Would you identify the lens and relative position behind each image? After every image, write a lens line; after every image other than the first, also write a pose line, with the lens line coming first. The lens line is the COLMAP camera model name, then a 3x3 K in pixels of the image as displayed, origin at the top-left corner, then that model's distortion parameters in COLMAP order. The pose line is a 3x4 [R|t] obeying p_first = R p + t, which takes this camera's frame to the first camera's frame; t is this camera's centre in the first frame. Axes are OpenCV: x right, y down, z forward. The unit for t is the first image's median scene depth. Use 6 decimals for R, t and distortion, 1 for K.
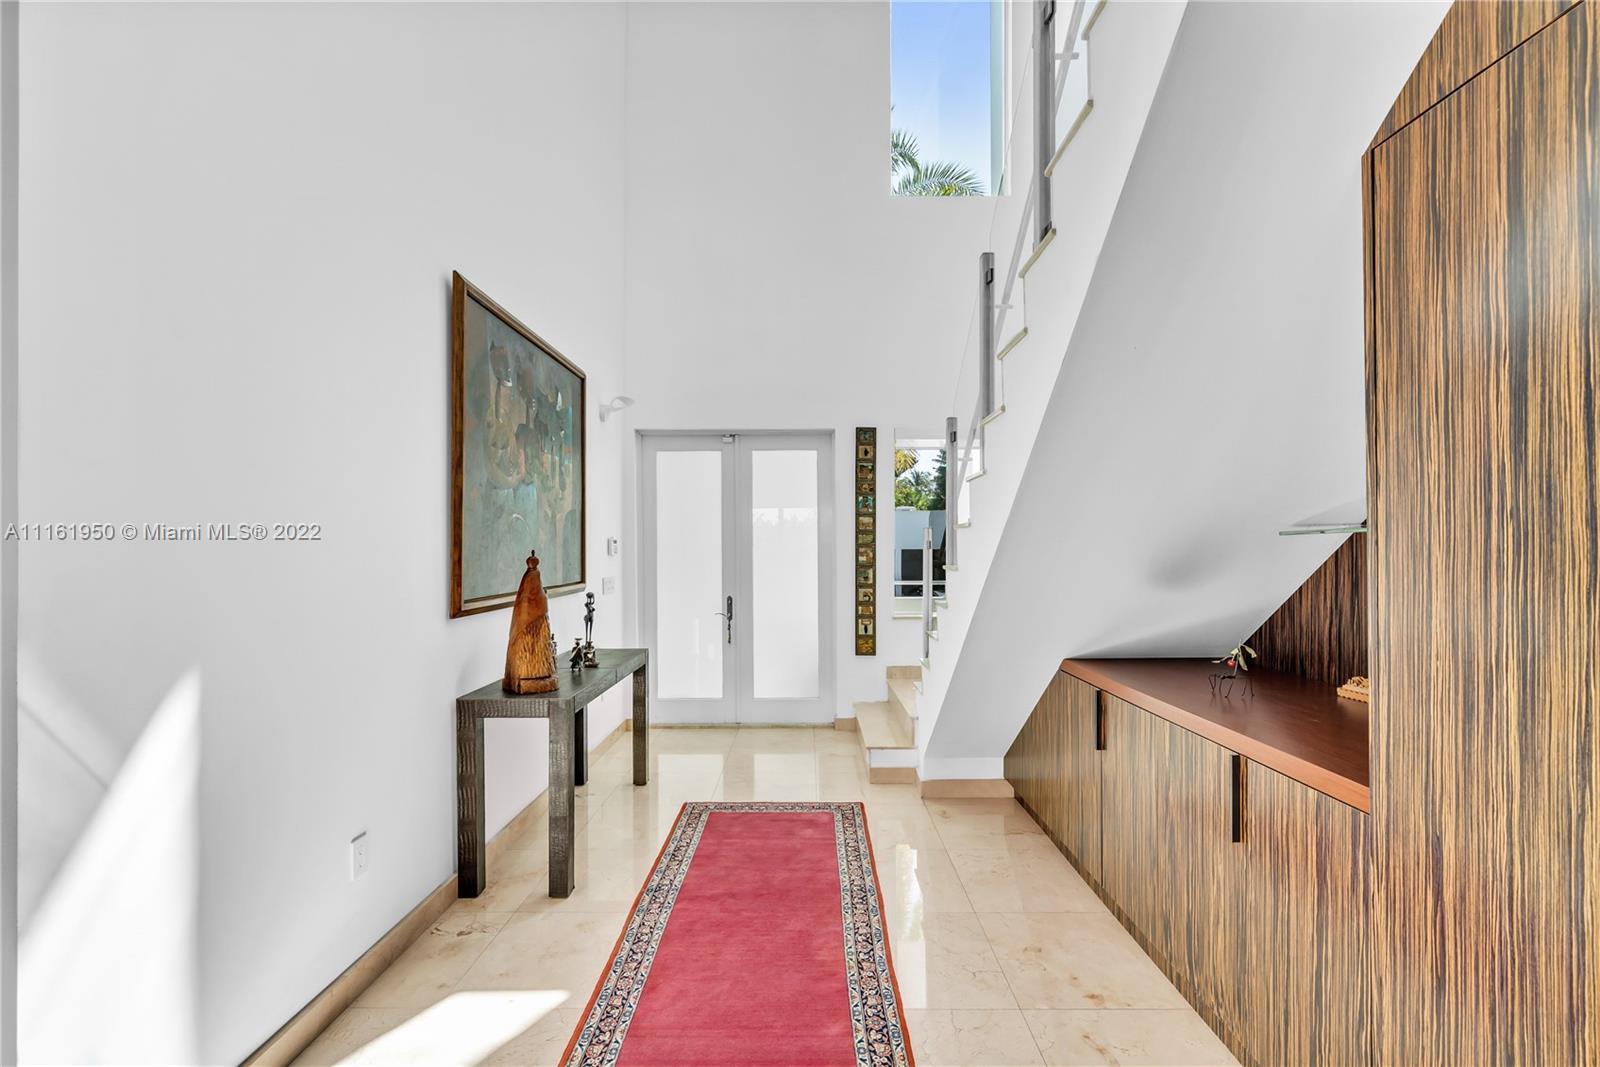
lens RADIAL K [[731.5, 0, 803.8], [0, 731.5, 543.9], [0, 0, 1]] dist [-0.000489, -0.000579]
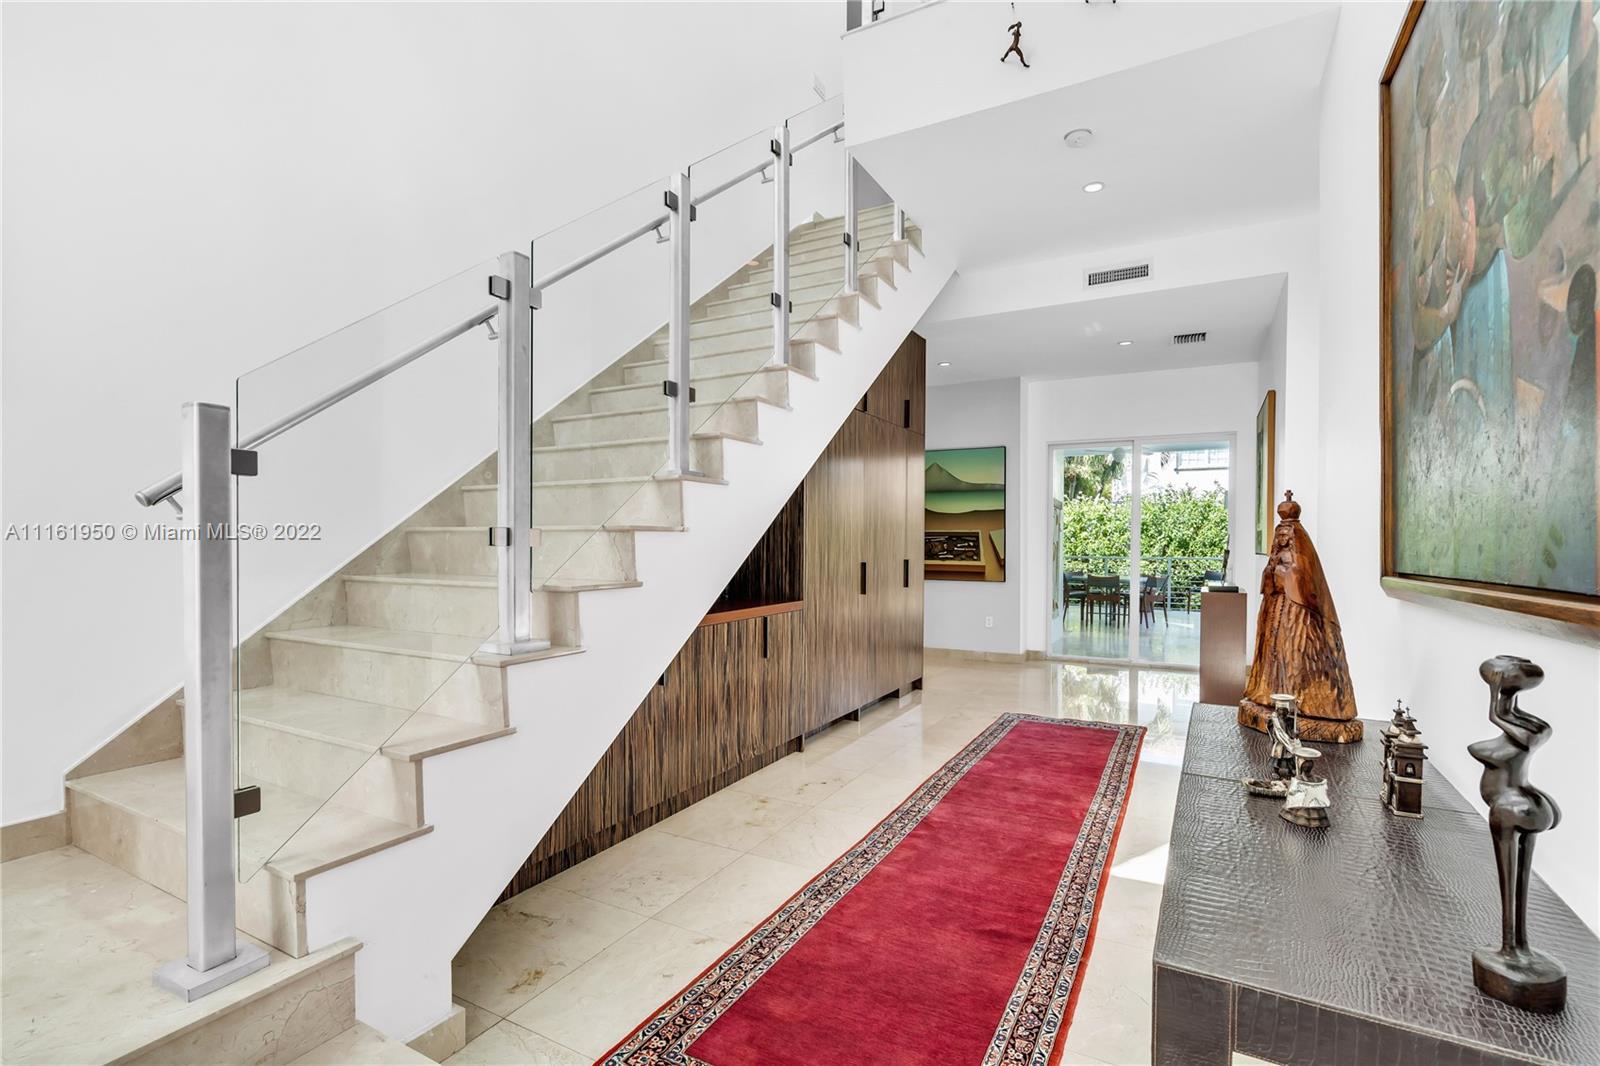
lens RADIAL K [[731.5, 0, 803.8], [0, 731.5, 543.4], [0, 0, 1]] dist [-0.000489, -0.000579]
pose [[-0.881070, 0.003895, 0.472970, -0.367831], [-0.000010, 0.999966, -0.008253, 0.068347], [-0.472986, -0.007276, -0.881040, 2.041694]]
